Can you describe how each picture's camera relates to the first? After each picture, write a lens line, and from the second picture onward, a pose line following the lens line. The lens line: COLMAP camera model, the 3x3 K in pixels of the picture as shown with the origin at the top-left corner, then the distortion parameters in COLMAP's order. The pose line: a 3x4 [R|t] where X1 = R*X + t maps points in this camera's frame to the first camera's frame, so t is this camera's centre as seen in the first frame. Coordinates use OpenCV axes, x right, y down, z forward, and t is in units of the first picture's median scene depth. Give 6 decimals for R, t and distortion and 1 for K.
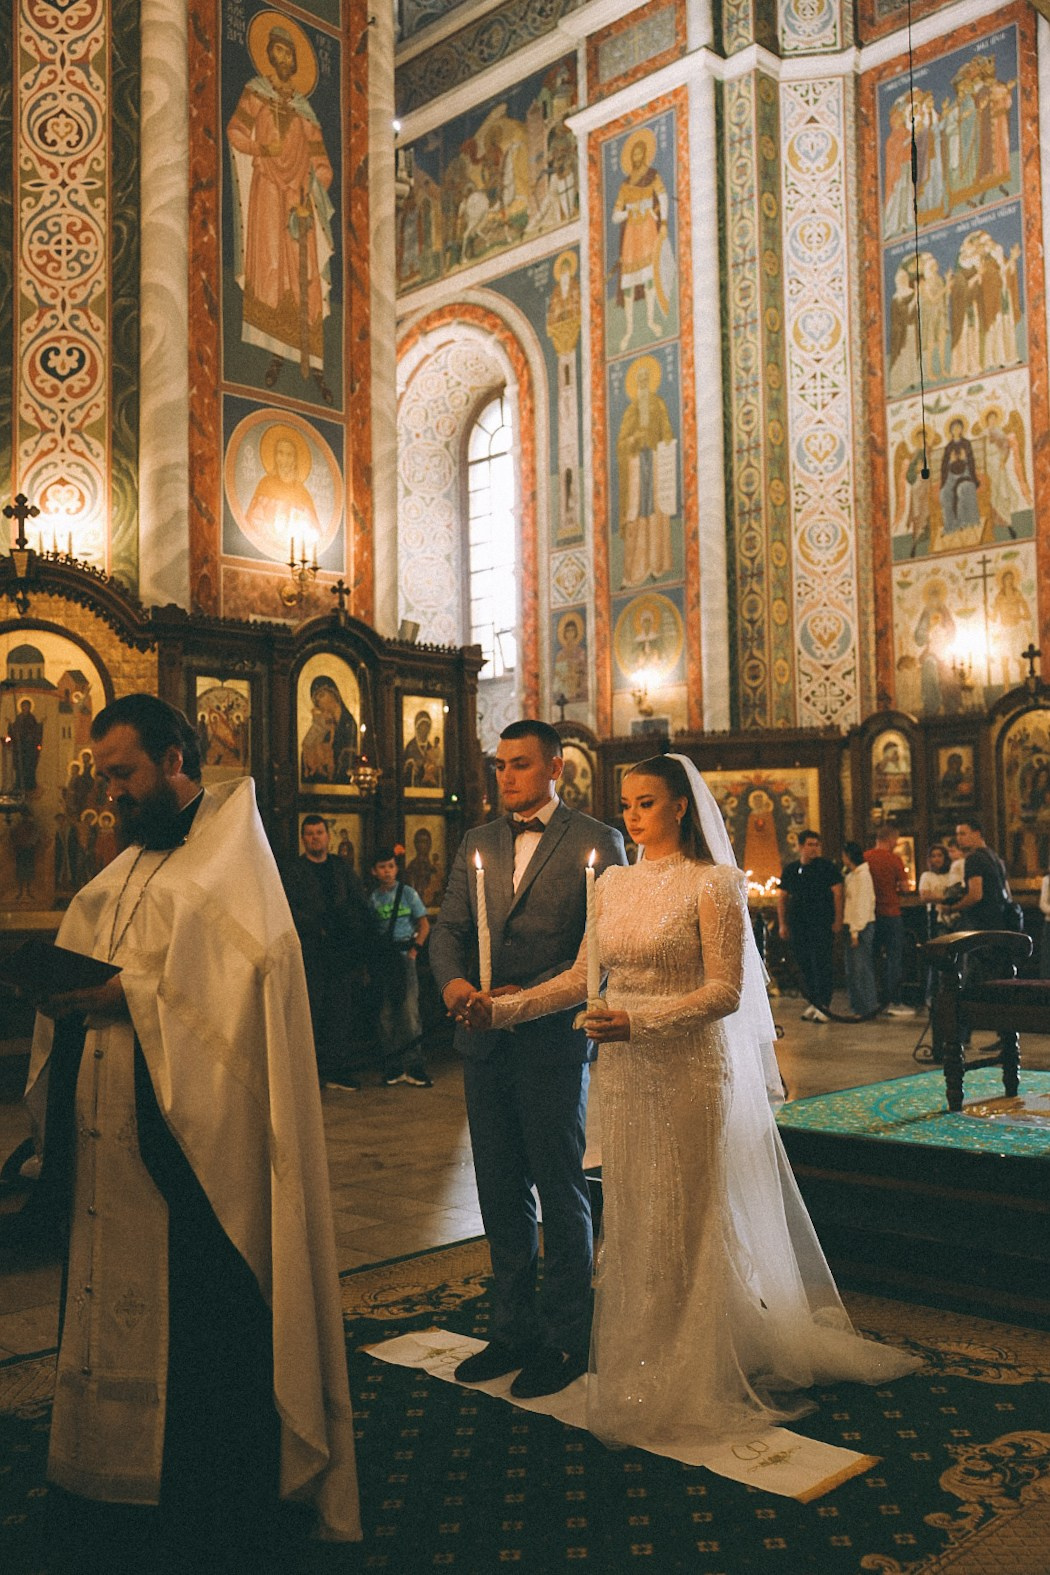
lens RADIAL K [[1482.6, 0, 530.7], [0, 1482.6, 787.7], [0, 0, 1]] dist [-0.032306, 0.082370]
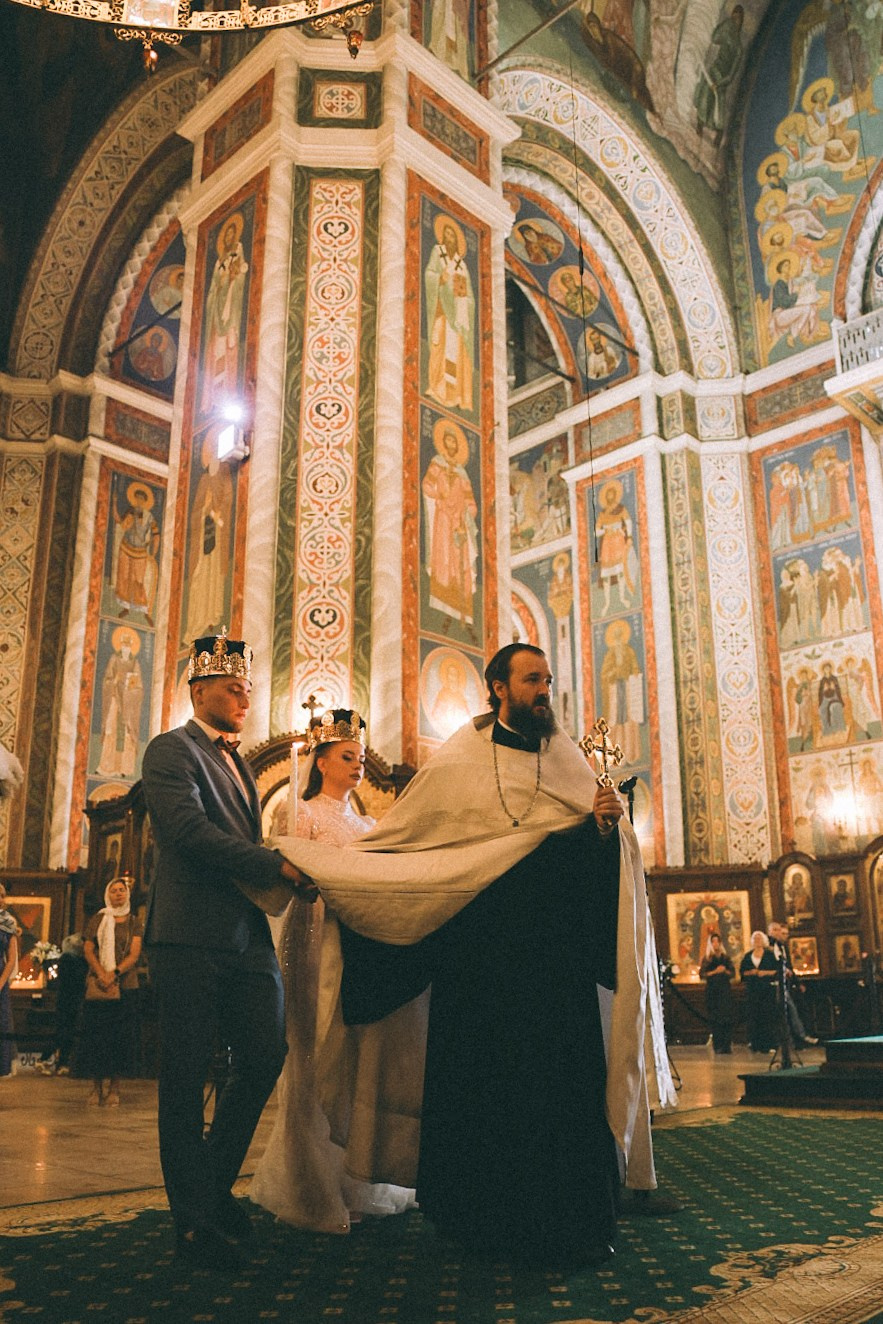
lens RADIAL K [[1120.1, 0, 471.5], [0, 1120.1, 720.6], [0, 0, 1]] dist [-0.149420, 0.231341]
pose [[0.999650, 0.011814, 0.023658, -0.108878], [-0.007016, 0.981085, -0.193449, 0.035274], [-0.025496, 0.193216, 0.980825, -0.109718]]
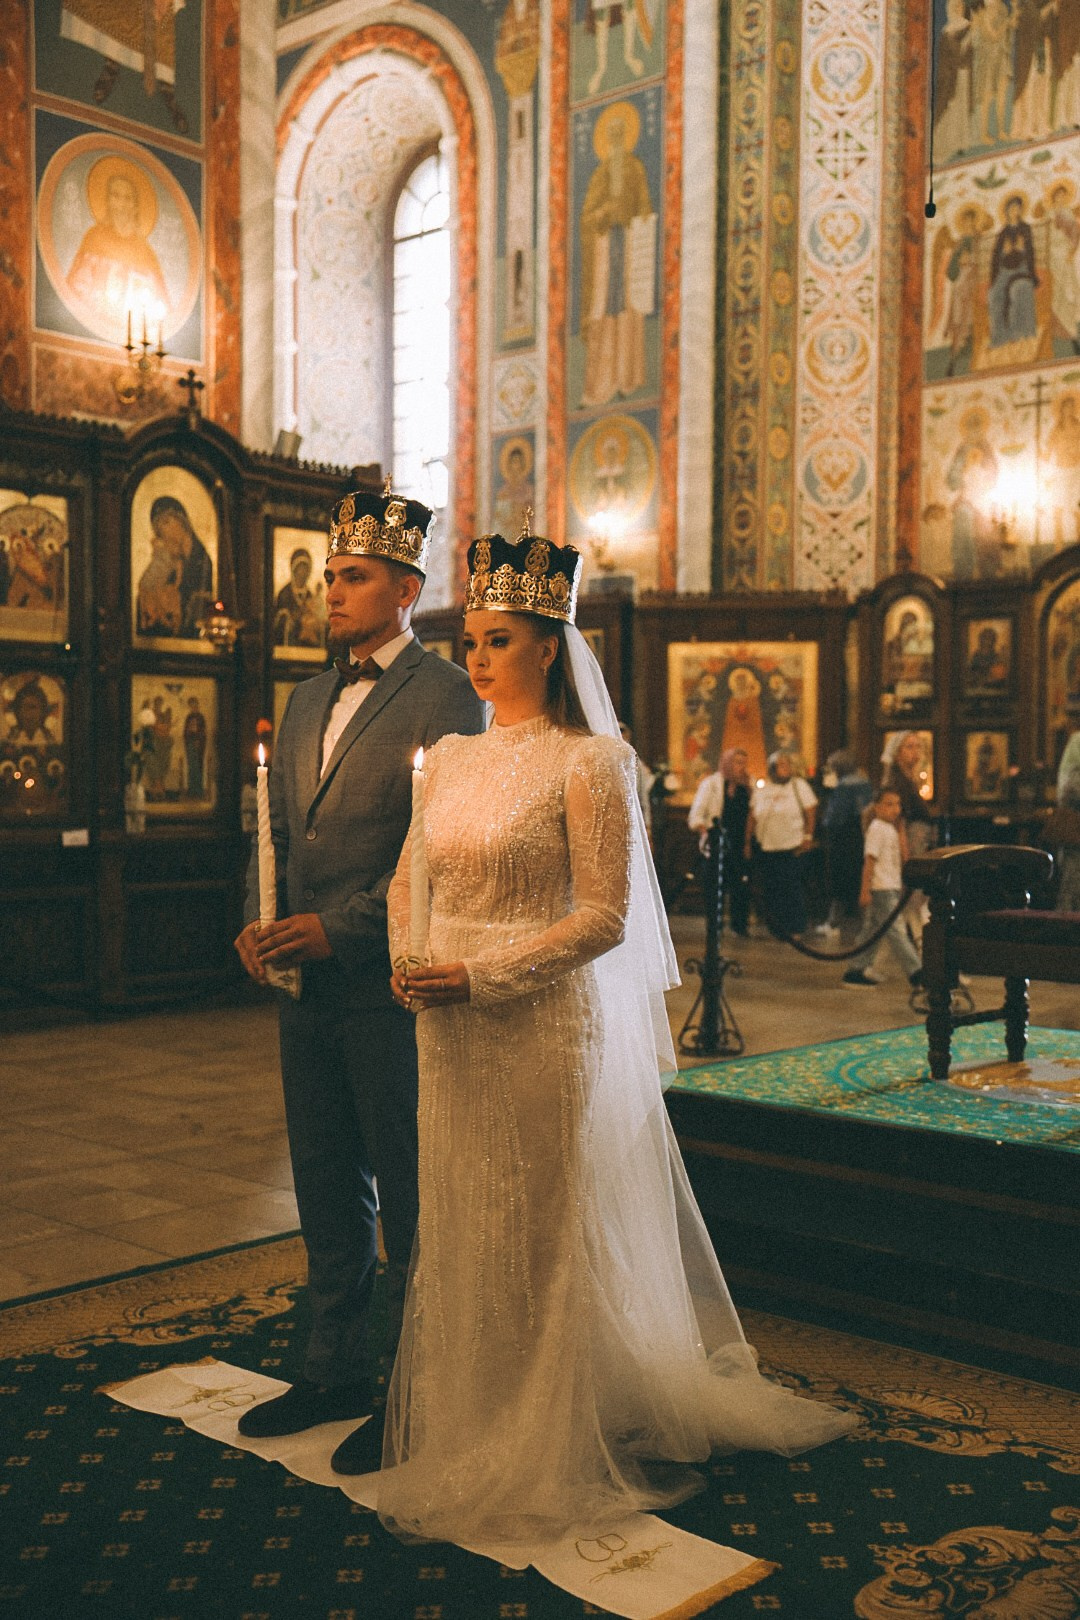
lens RADIAL K [[1794.1, 0, 540.0], [0, 1794.1, 810.0], [0, 0, 1]] dist [0.049049, 0.000322]
pose [[0.999192, 0.025674, 0.030930, 0.016847], [-0.028050, 0.996481, 0.078985, 0.004385], [-0.028793, -0.079788, 0.996396, 0.031129]]
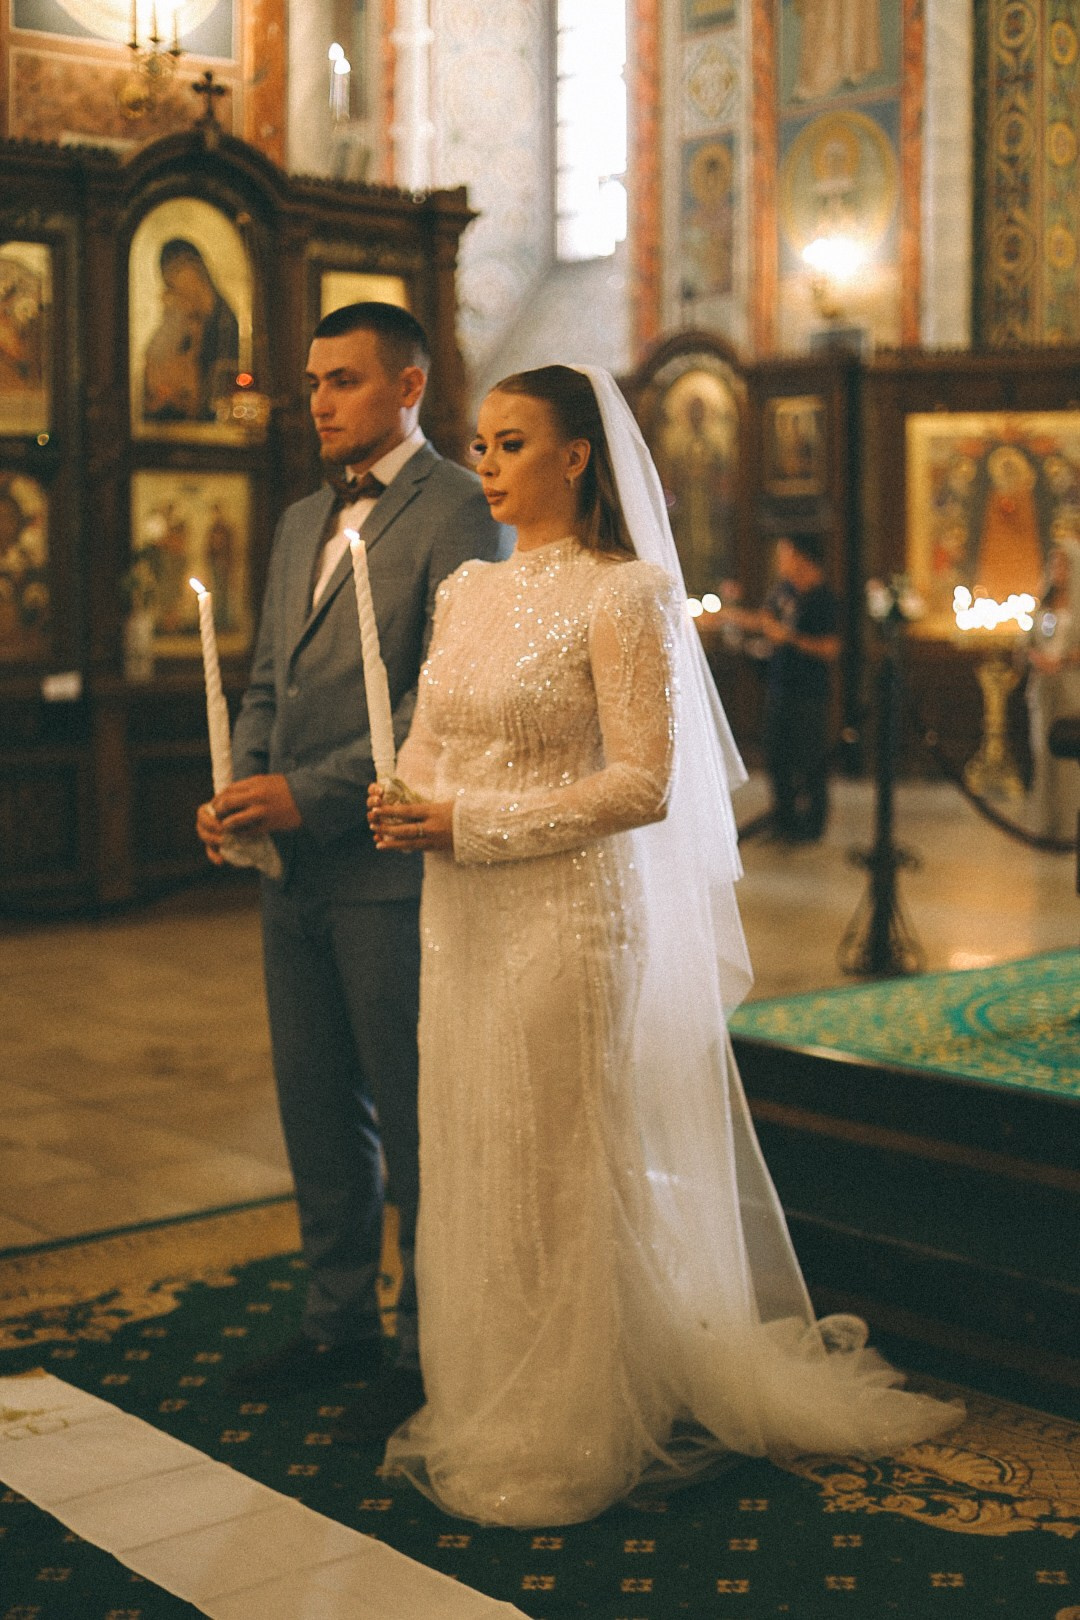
lens RADIAL K [[2363.4, 0, 540.0], [0, 2363.4, 810.0], [0, 0, 1]] dist [-0.127759, 0.079374]
pose [[0.995944, 0.025674, -0.086233, 0.051929], [-0.012219, 0.988138, 0.153079, 0.002700], [0.089140, -0.151404, 0.984444, 0.042057]]
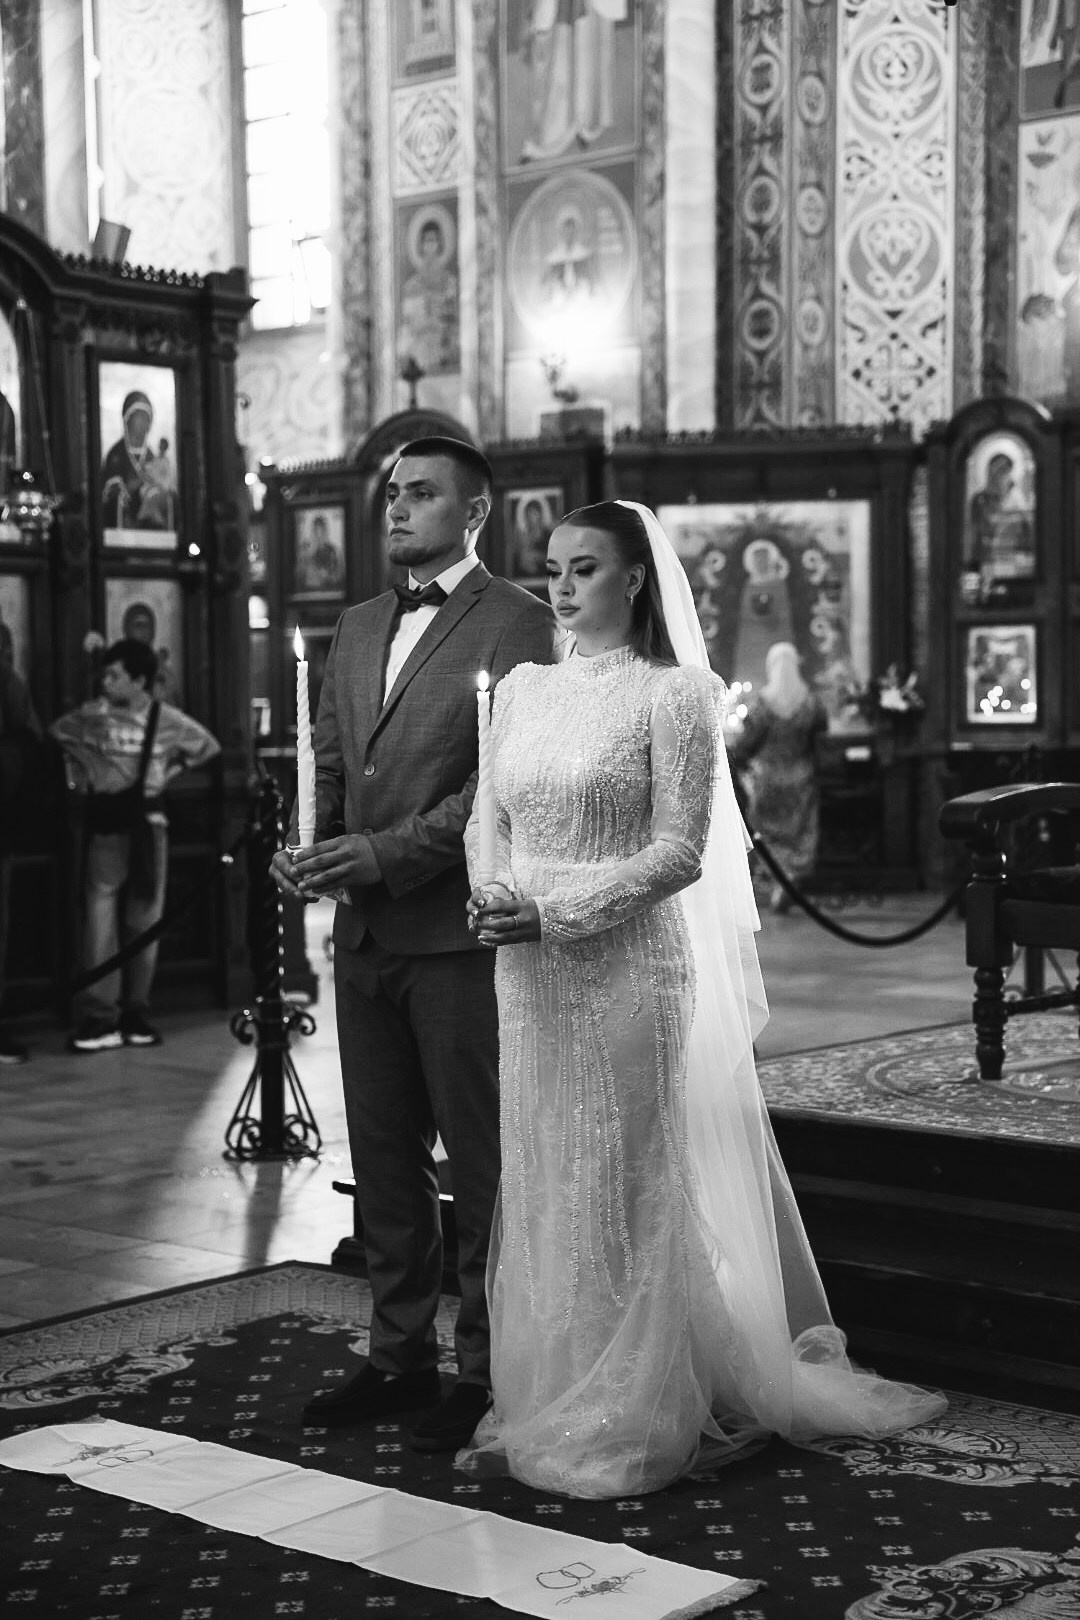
lens RADIAL K [[2745.9, 0, 540.0], [0, 2745.9, 810.0], [0, 0, 1]] dist [0.187896, 0.130749]
pose [[0.998484, 0.004773, 0.054829, 0.013938], [-0.010311, 0.994814, 0.101185, -0.001309], [-0.054062, -0.101597, 0.993356, -0.034989]]
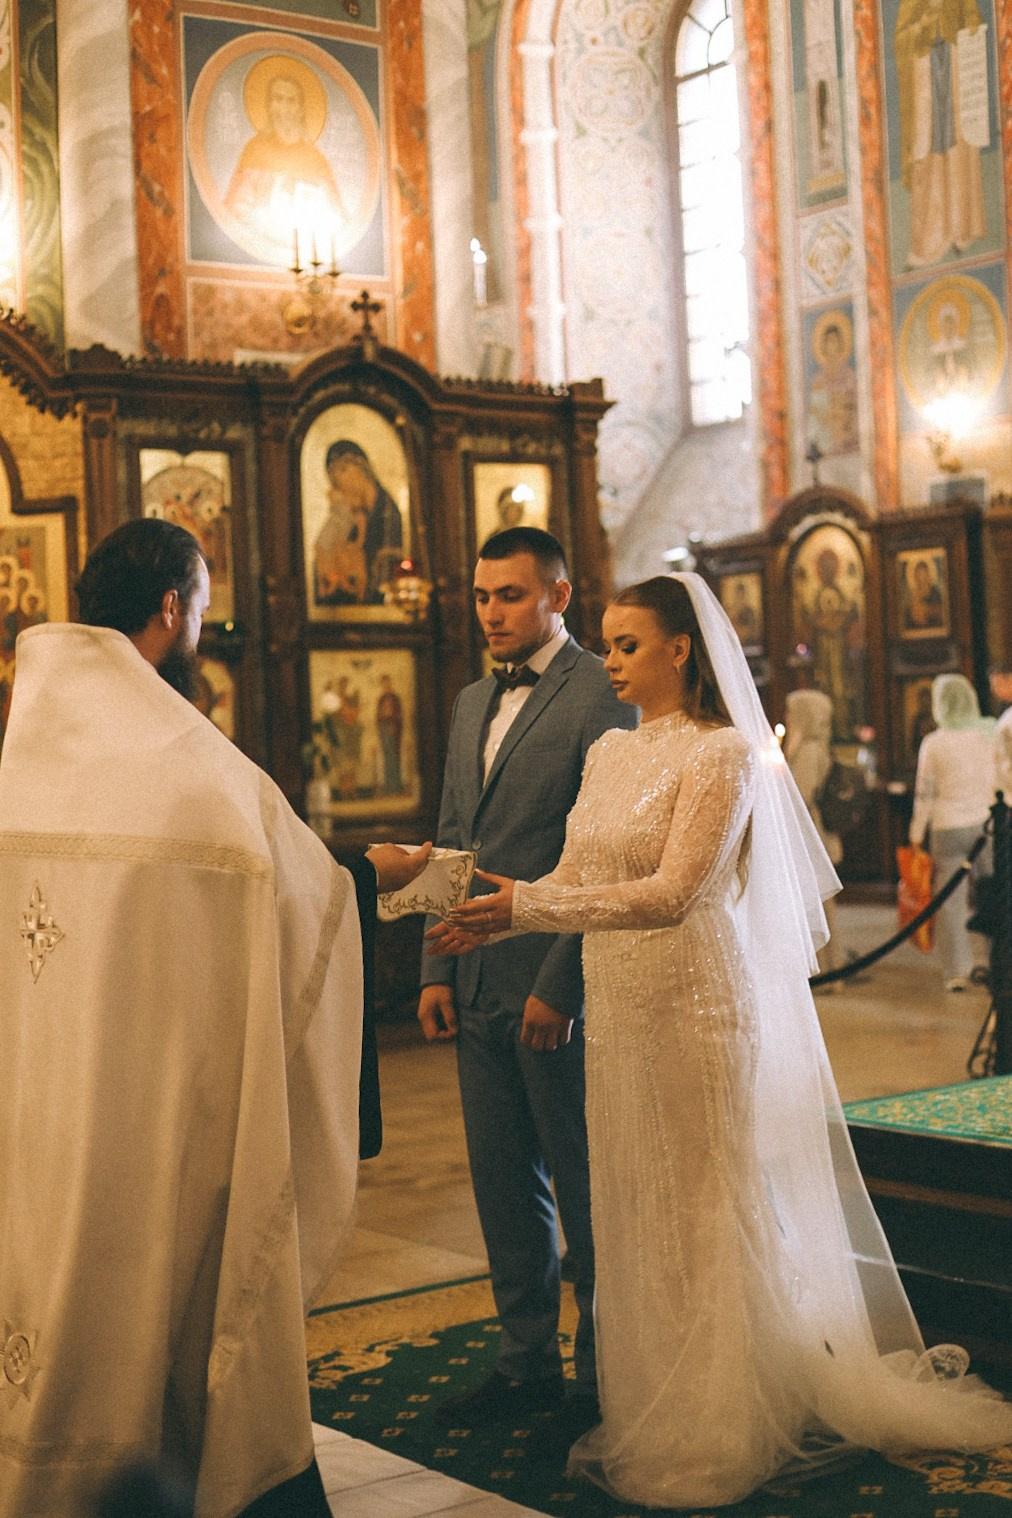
lens RADIAL K [[2366.0, 0, 506.0], [0, 2366.0, 759.0], [0, 0, 1]] dist [-0.143901, 0.108971]
pose [[0.985893, -0.021671, -0.165969, 0.058901], [0.033329, 0.997143, 0.067782, -0.002210], [0.164026, -0.072357, 0.983799, -0.009067]]
